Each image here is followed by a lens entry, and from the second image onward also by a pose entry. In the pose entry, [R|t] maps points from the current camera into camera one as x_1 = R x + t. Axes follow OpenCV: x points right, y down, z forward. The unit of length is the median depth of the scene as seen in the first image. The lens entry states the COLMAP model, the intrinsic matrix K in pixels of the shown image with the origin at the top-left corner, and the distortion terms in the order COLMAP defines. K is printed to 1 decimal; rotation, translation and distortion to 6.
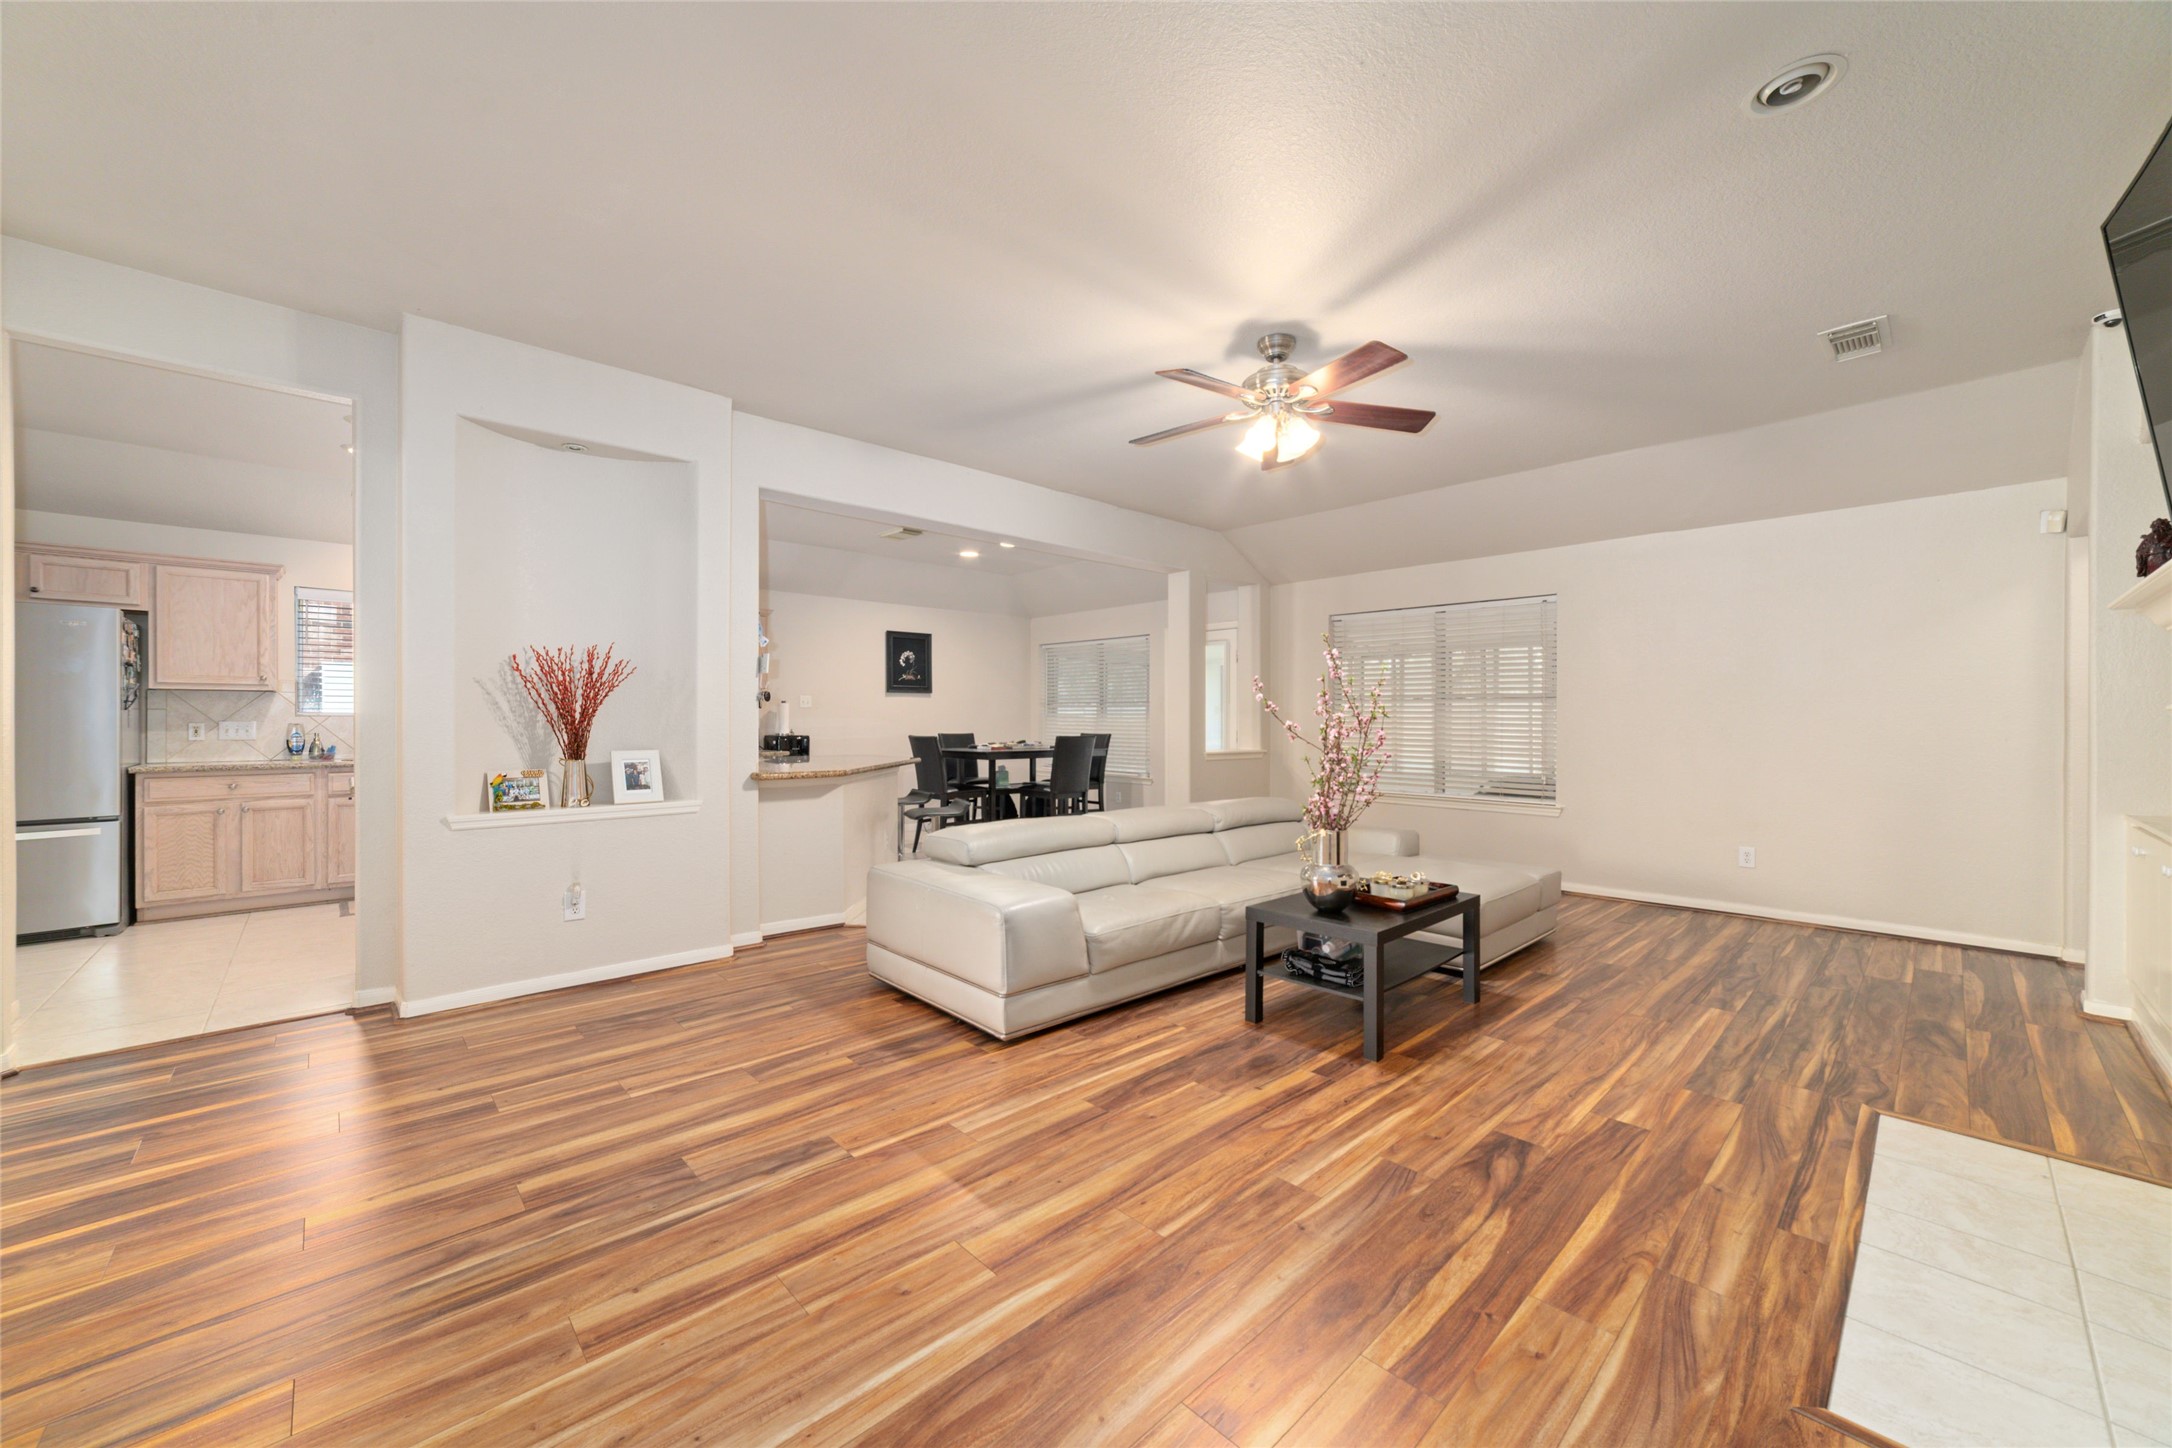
lens RADIAL K [[822.0, 0, 1087.1], [0, 822.0, 720.1], [0, 0, 1]] dist [-0.023271, 0.009295]
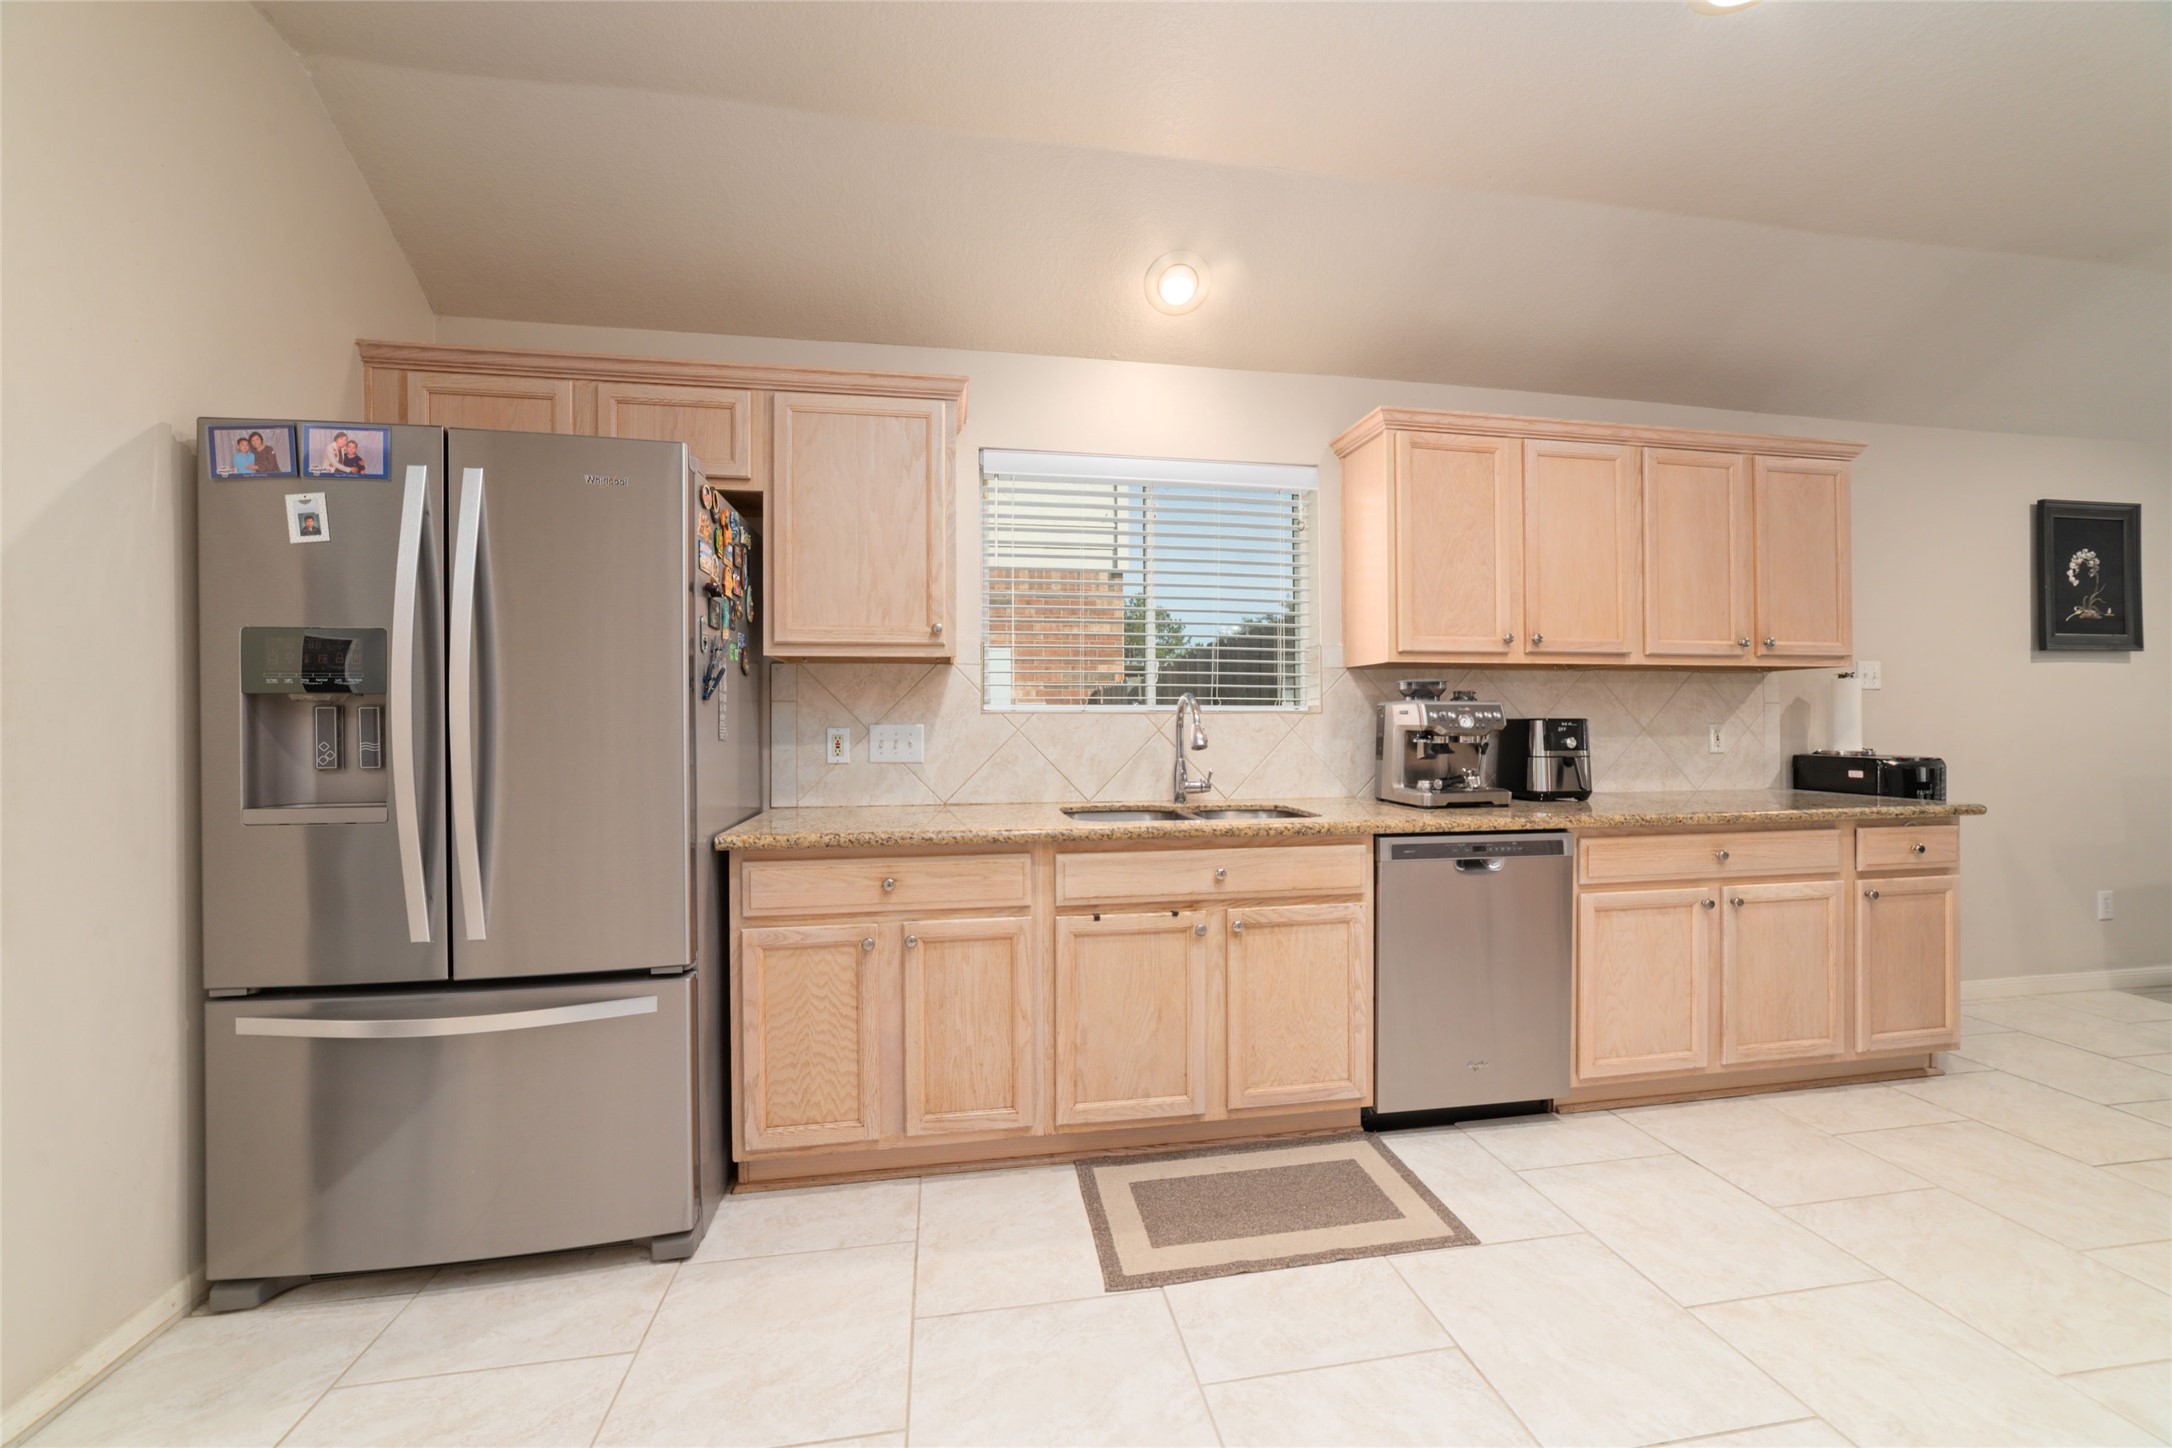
lens RADIAL K [[822.0, 0, 1087.1], [0, 822.0, 720.1], [0, 0, 1]] dist [-0.023271, 0.009295]
pose [[0.835877, -0.000871, -0.548916, -1.229896], [0.002630, 0.999994, 0.002418, -0.004218], [0.548911, -0.003465, 0.835874, 1.173218]]
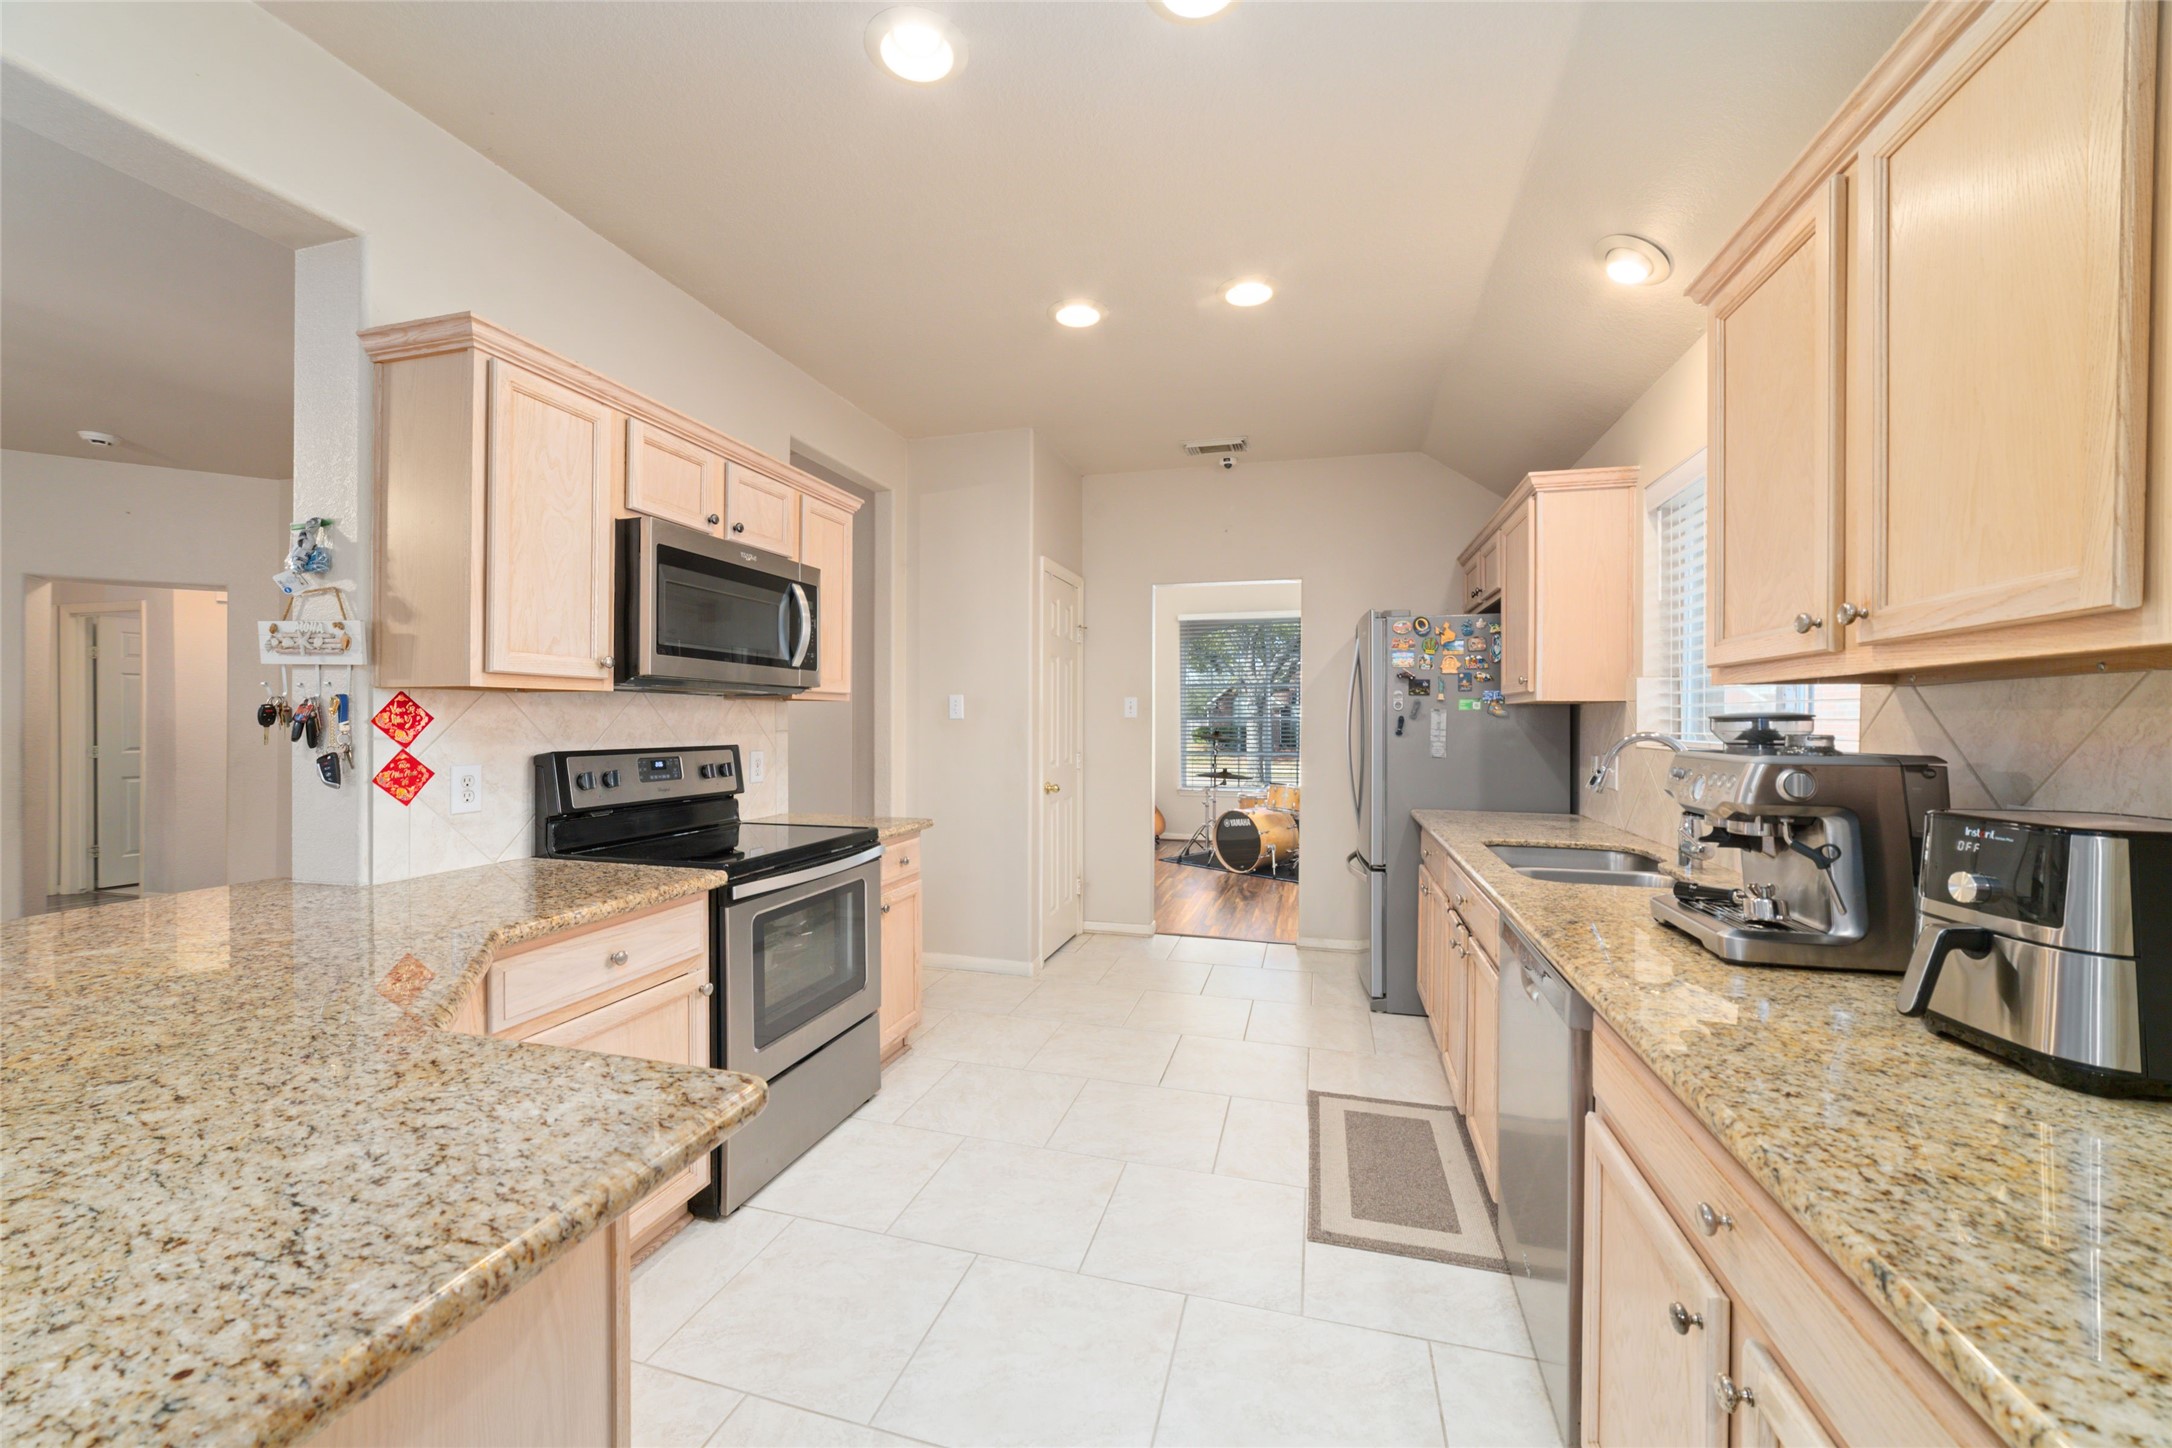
lens RADIAL K [[822.0, 0, 1087.1], [0, 822.0, 720.1], [0, 0, 1]] dist [-0.023271, 0.009295]
pose [[-0.856945, -0.002314, -0.515402, -0.799916], [-0.002675, 0.999996, -0.000041, -0.041044], [0.515400, 0.001344, -0.856949, 2.365718]]
